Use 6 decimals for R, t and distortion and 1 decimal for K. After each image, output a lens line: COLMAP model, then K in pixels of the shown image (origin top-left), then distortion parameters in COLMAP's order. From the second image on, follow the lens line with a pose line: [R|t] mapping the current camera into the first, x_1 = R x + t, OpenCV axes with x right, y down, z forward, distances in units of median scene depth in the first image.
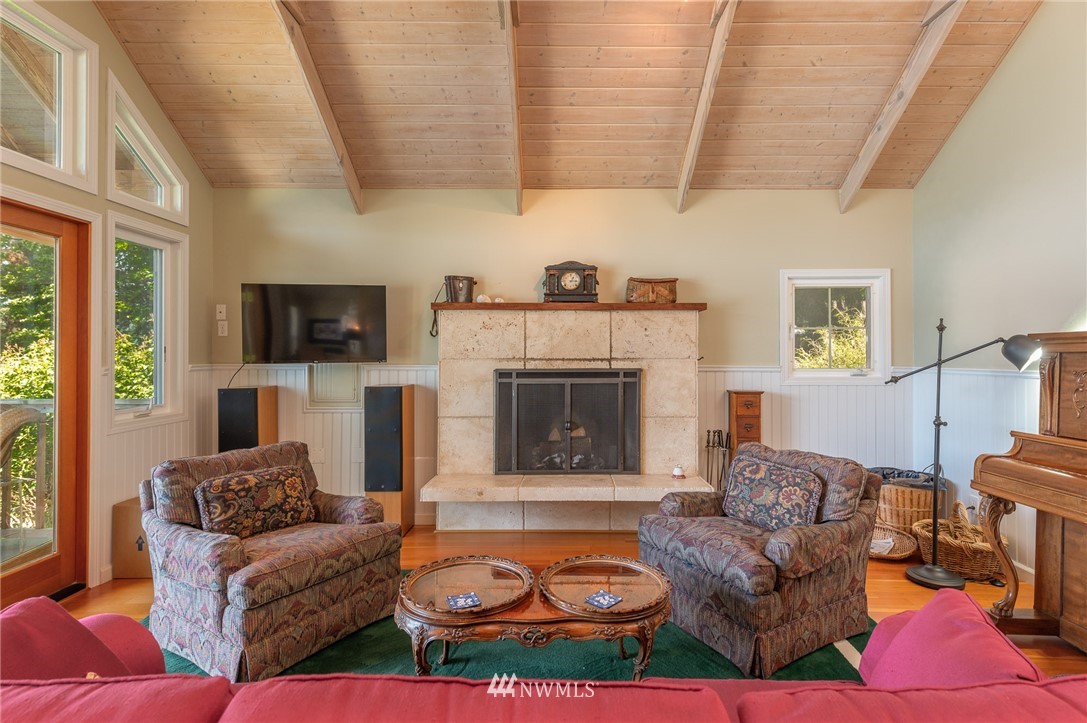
lens RADIAL K [[537.8, 0, 554.3], [0, 537.8, 350.6], [0, 0, 1]] dist [0.012736, -0.005727]
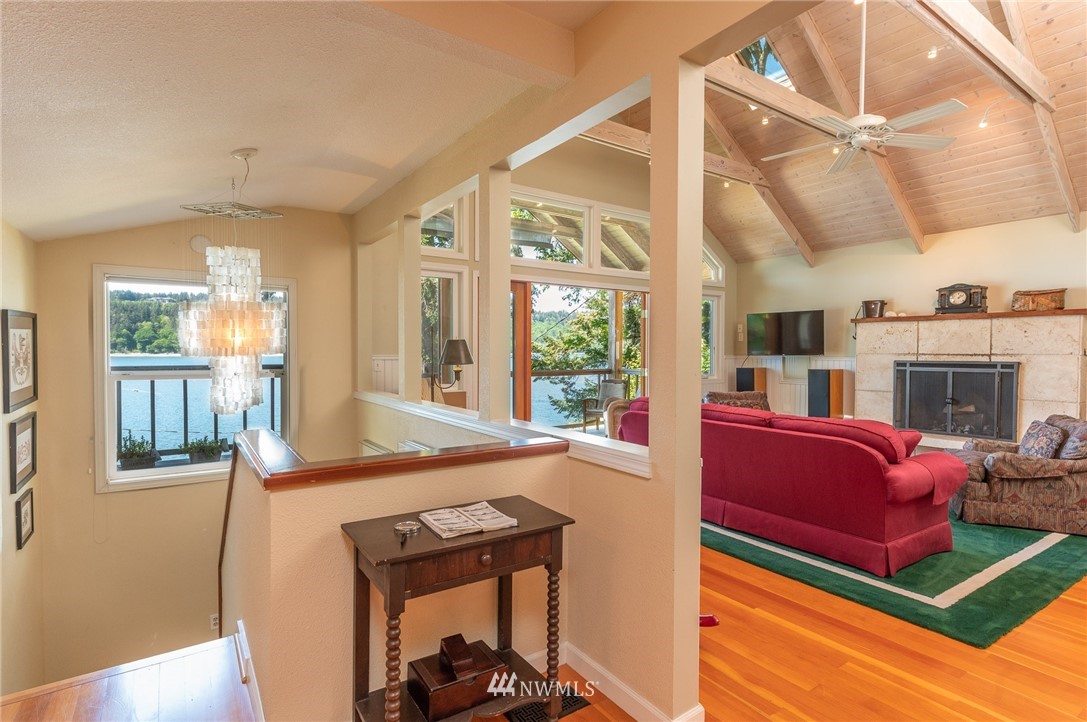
lens RADIAL K [[537.8, 0, 529.2], [0, 537.8, 358.9], [0, 0, 1]] dist [0.012736, -0.005727]
pose [[0.541505, 0.014308, -0.840576, 0.616612], [0.003488, 0.999808, 0.019266, -0.003486], [0.840690, -0.013364, 0.541351, -0.699722]]
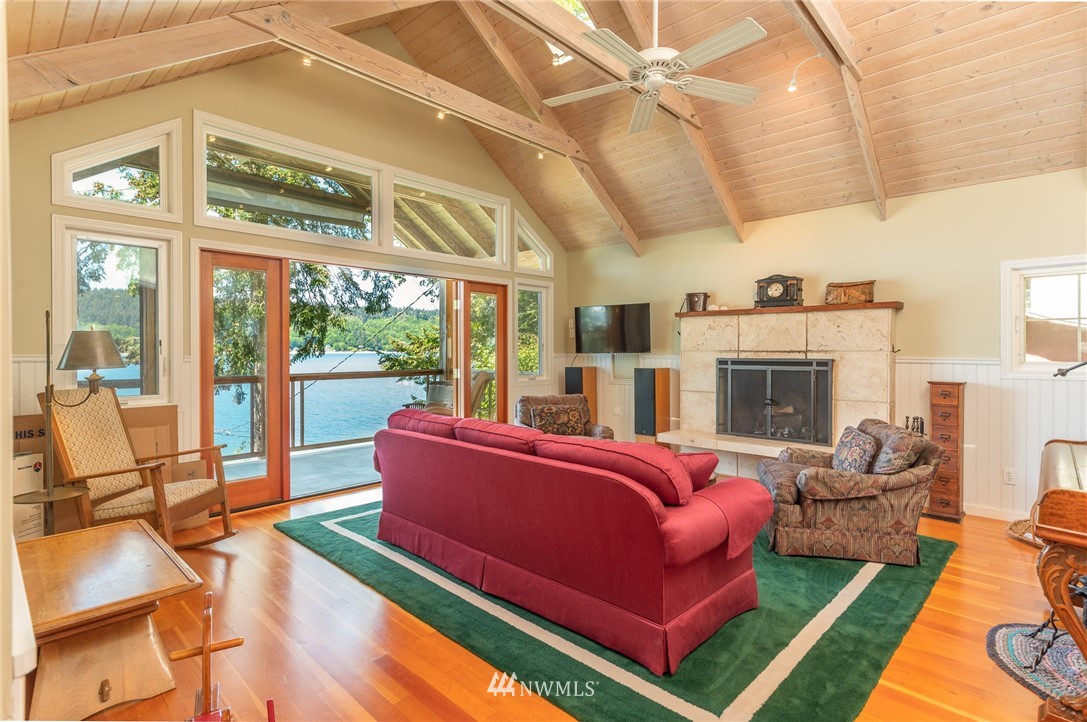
lens RADIAL K [[537.8, 0, 524.4], [0, 537.8, 347.2], [0, 0, 1]] dist [0.012736, -0.005727]
pose [[0.703207, -0.002451, -0.710981, 0.530244], [0.004915, 0.999987, 0.001413, 0.001437], [0.710968, -0.004488, 0.703210, -0.333049]]
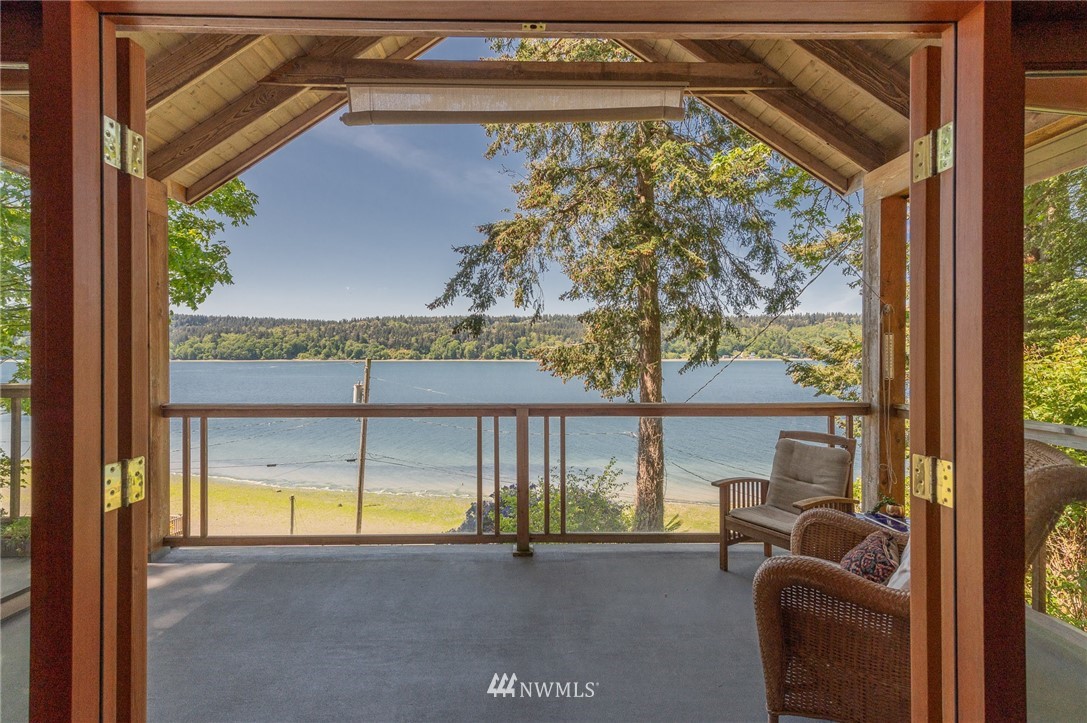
lens RADIAL K [[472.6, 0, 526.6], [0, 472.6, 366.3], [0, 0, 1]] dist [0.004008, 0.000575]
pose [[-0.013019, 0.020262, -0.999710, -0.408025], [0.008263, 0.999763, 0.020156, 0.002593], [0.999881, -0.007999, -0.013183, 0.368116]]
